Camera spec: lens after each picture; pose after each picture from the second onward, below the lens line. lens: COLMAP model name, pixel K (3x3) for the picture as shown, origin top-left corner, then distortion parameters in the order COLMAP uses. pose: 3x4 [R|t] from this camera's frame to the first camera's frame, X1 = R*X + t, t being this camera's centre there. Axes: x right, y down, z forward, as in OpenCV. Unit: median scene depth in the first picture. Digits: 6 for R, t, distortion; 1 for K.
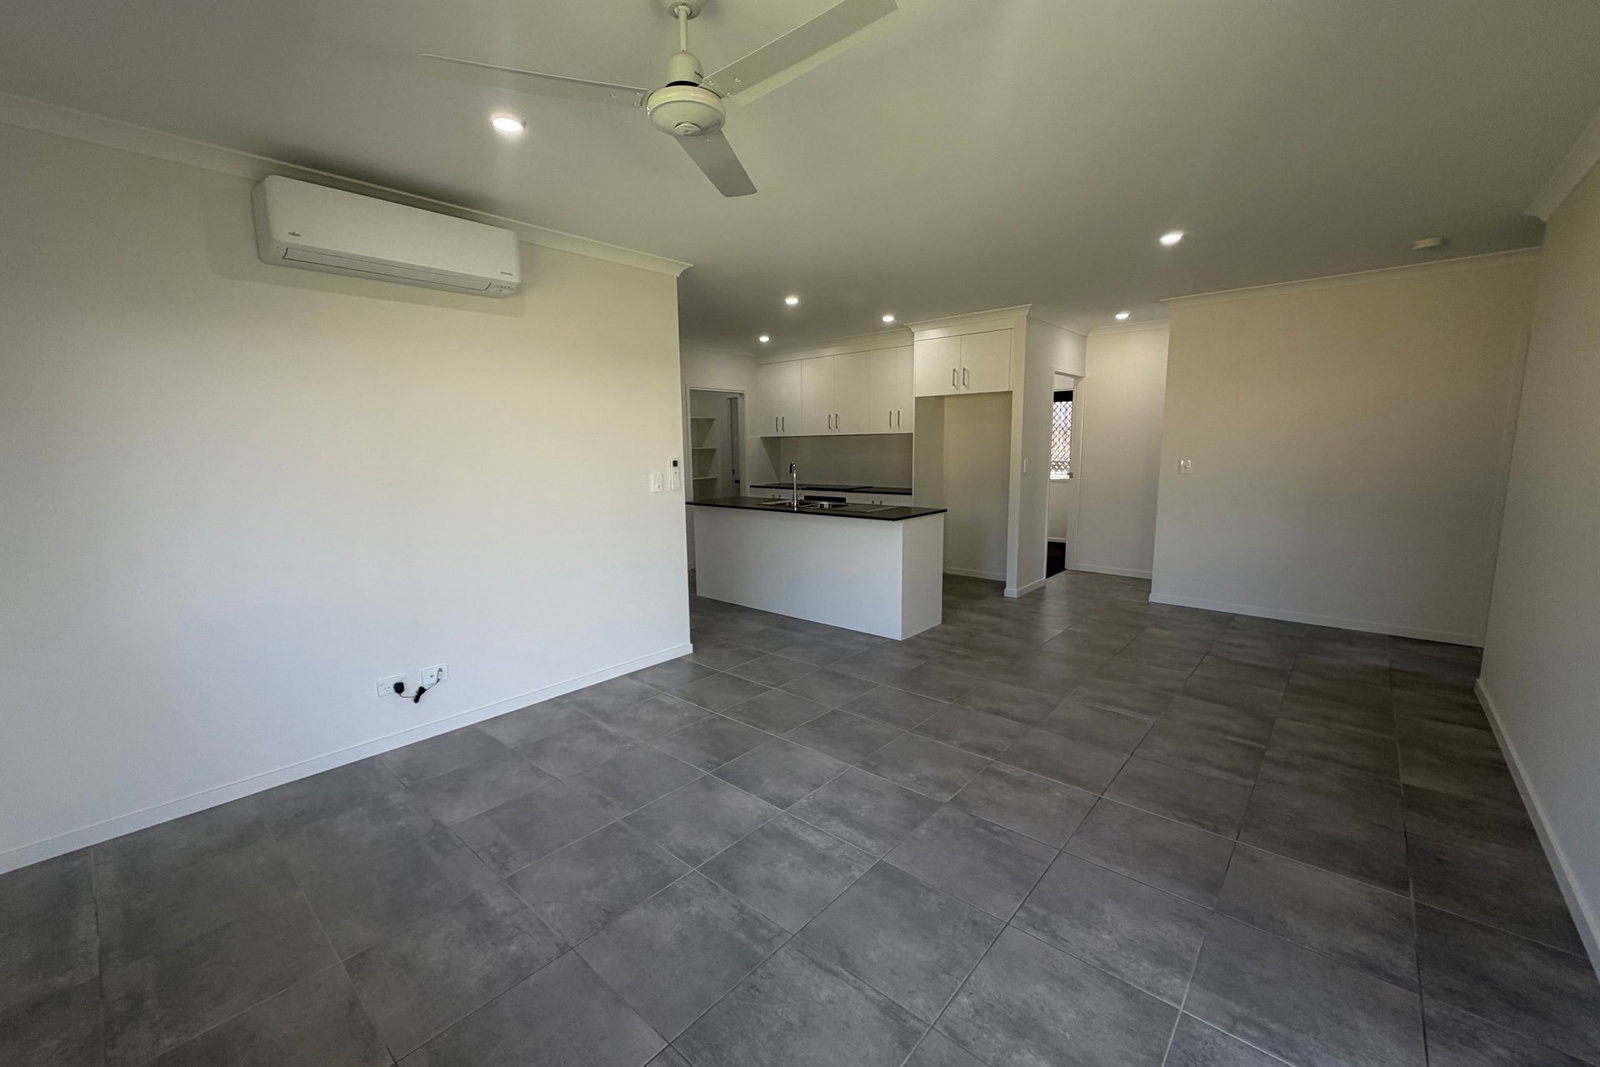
lens RADIAL K [[631.8, 0, 800.0], [0, 631.8, 533.5], [0, 0, 1]] dist [-0.028387, -0.000046]
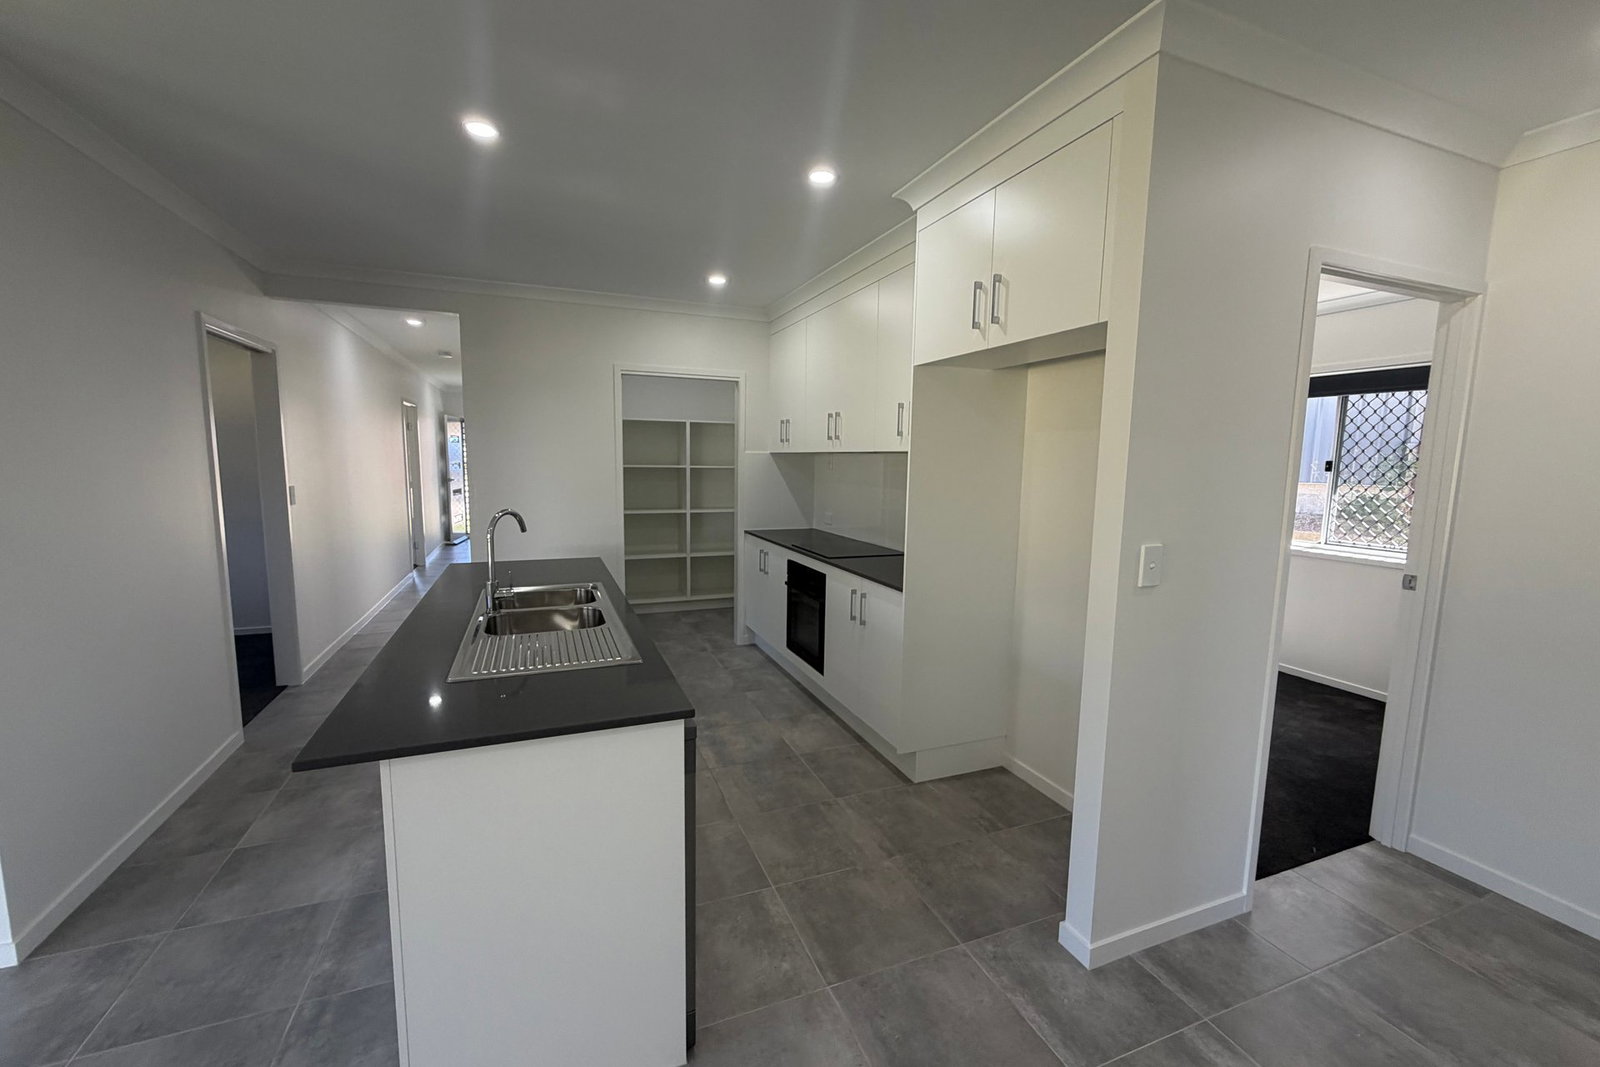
lens RADIAL K [[653.2, 0, 800.0], [0, 653.2, 533.5], [0, 0, 1]] dist [-0.000956, -0.000121]
pose [[0.896190, 0.082260, -0.435977, 0.299376], [-0.095209, 0.995426, -0.007893, -0.090459], [0.433334, 0.048583, 0.899923, 0.555753]]
